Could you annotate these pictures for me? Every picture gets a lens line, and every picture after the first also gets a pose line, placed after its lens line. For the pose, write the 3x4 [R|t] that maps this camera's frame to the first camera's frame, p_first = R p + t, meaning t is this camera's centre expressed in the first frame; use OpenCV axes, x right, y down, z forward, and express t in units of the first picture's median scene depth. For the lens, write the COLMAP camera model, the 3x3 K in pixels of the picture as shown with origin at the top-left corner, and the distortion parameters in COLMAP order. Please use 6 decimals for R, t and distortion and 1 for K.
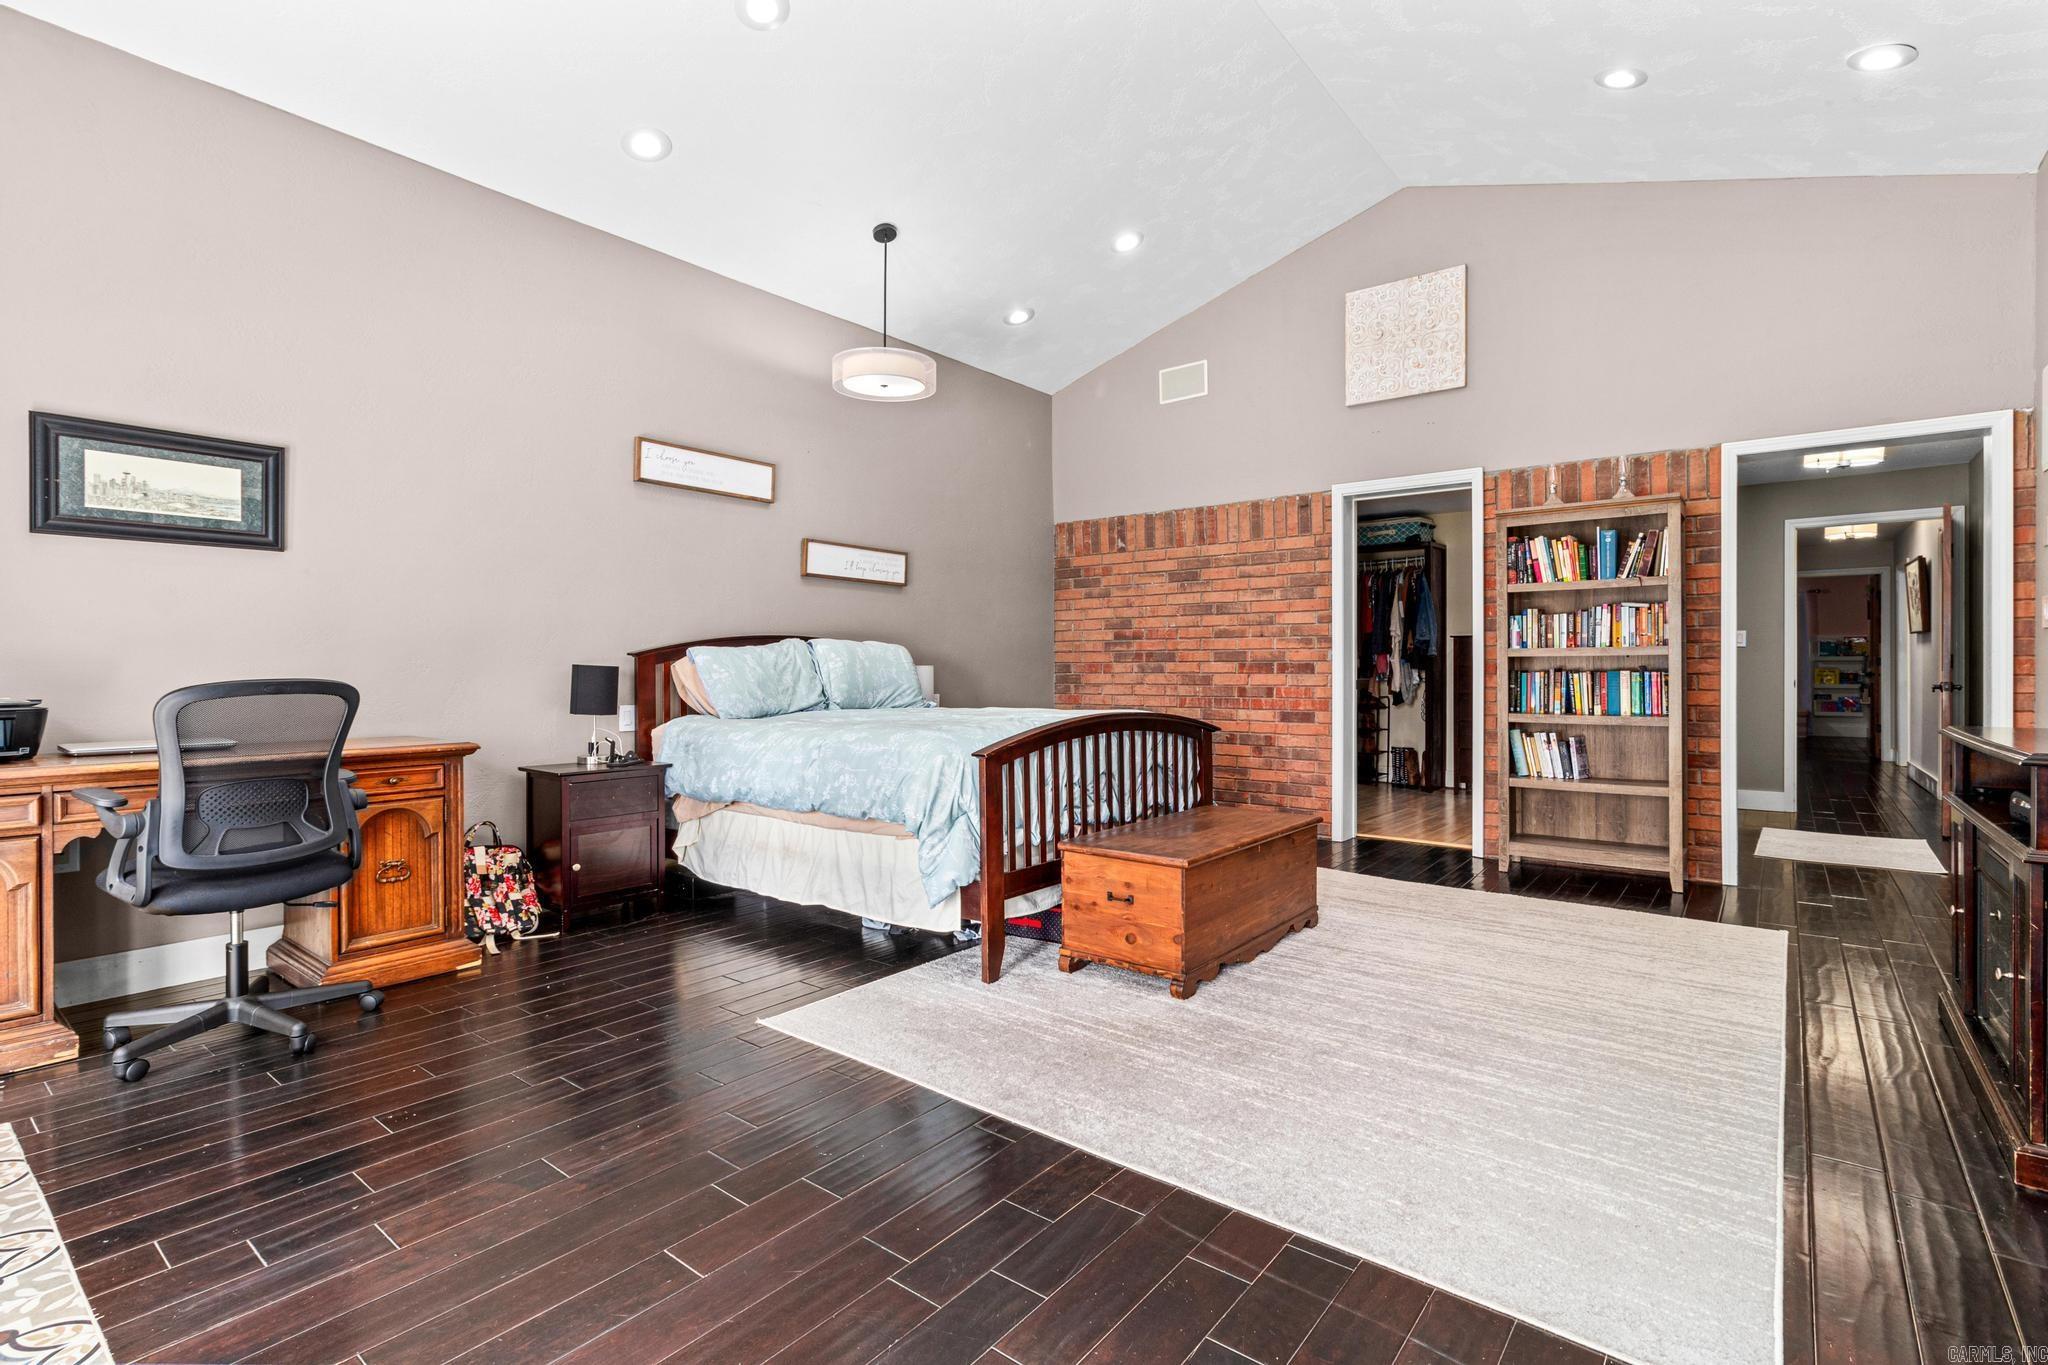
lens RADIAL K [[954.5, 0, 1031.0], [0, 954.5, 659.5], [0, 0, 1]] dist [0.005963, -0.000208]
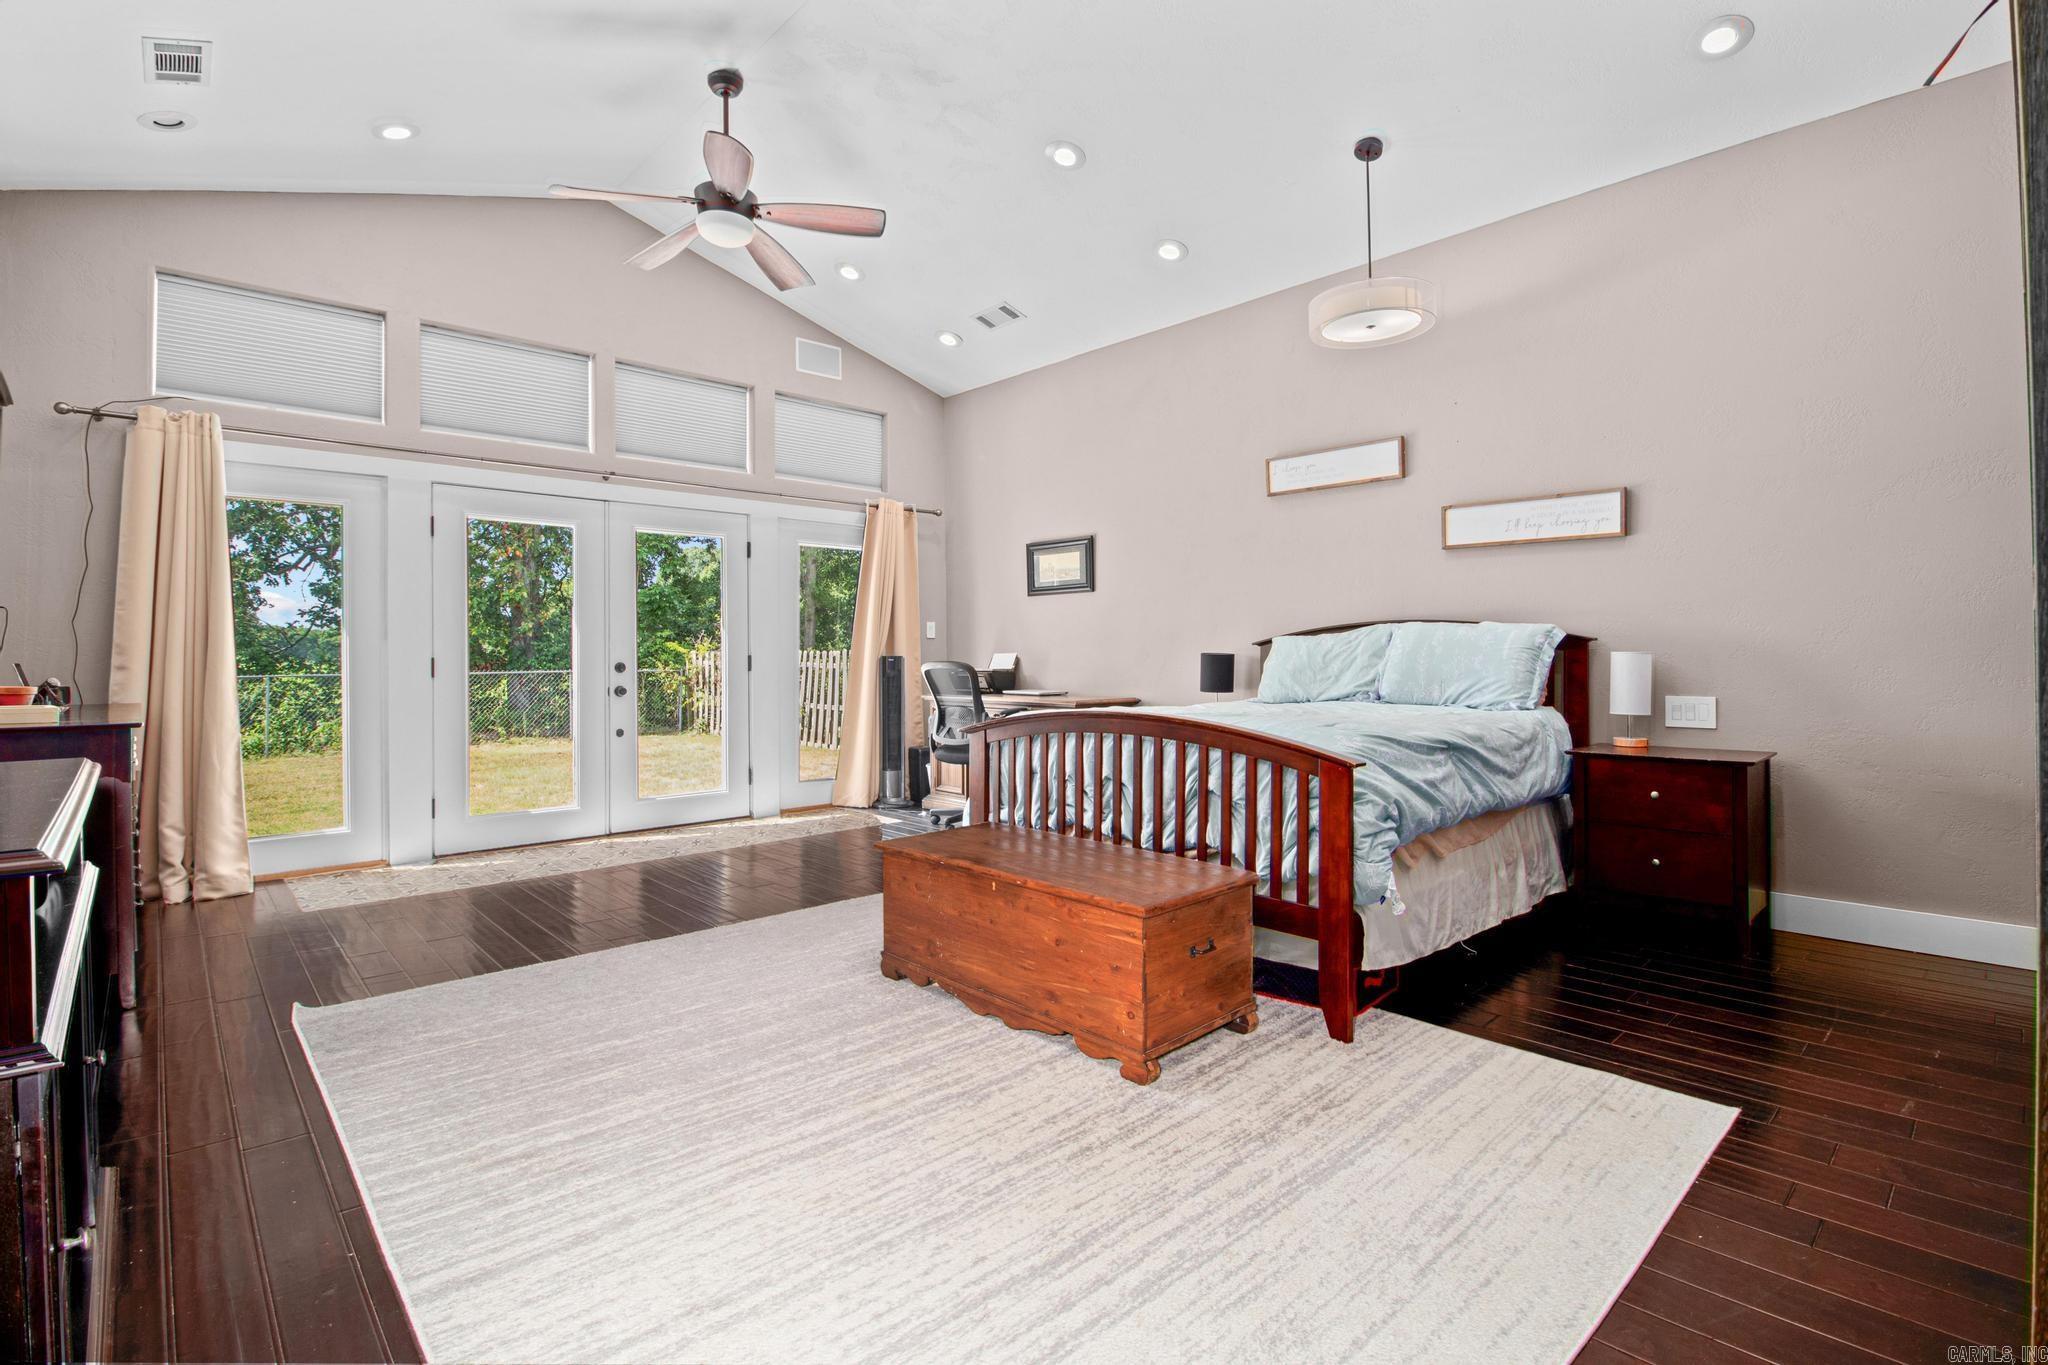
lens RADIAL K [[948.0, 0, 1033.4], [0, 948.0, 649.4], [0, 0, 1]] dist [-0.034101, -0.000134]
pose [[-0.145997, -0.007056, -0.989260, 0.927988], [0.010041, 0.999912, -0.008614, 0.009446], [0.989234, -0.011190, -0.145914, 1.059672]]
